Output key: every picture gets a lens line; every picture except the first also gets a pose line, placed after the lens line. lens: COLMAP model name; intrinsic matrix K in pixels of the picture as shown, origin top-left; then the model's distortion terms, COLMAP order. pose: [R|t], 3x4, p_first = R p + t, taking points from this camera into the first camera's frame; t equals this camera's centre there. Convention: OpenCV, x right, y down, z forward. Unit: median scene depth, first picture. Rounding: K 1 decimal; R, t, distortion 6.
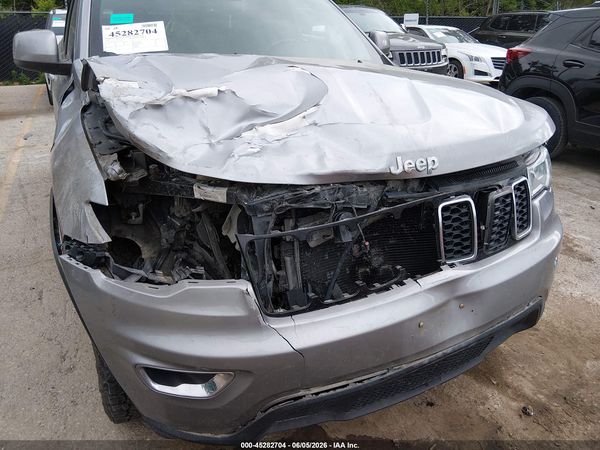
lens RADIAL K [[453.2, 0, 295.9], [0, 453.2, 225.3], [0, 0, 1]] dist [0.085332, -0.144925]
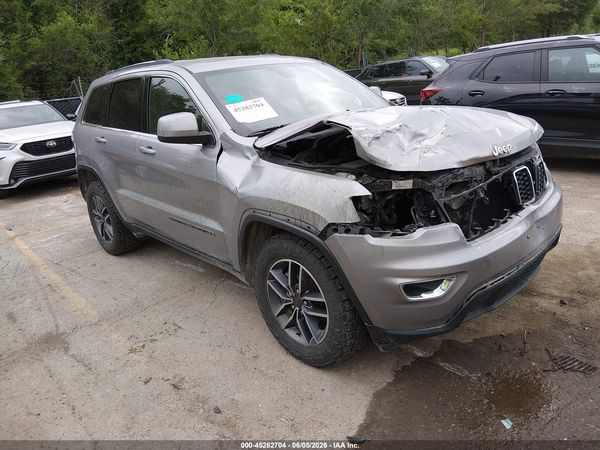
lens RADIAL K [[453.2, 0, 295.9], [0, 453.2, 225.3], [0, 0, 1]] dist [0.085332, -0.144925]
pose [[0.957246, -0.184437, 0.222850, -0.931149], [0.210006, 0.972888, -0.096884, 0.151439], [-0.198939, 0.139542, 0.970026, -0.518933]]
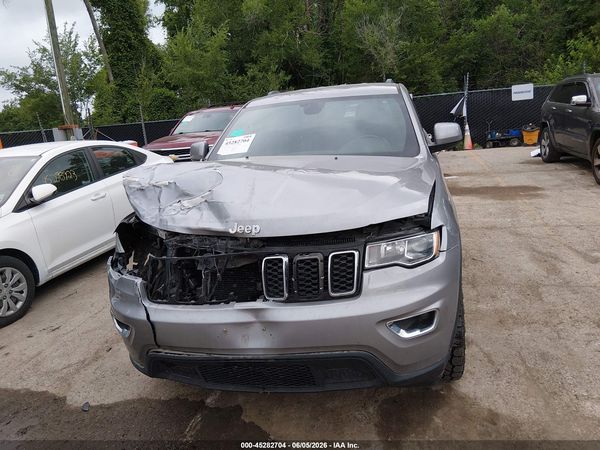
lens RADIAL K [[453.2, 0, 295.9], [0, 453.2, 225.3], [0, 0, 1]] dist [0.085332, -0.144925]
pose [[0.751102, 0.078656, -0.655484, 1.402389], [-0.170928, 0.982191, -0.078001, -0.052825], [0.637675, 0.170627, 0.751170, -0.071160]]
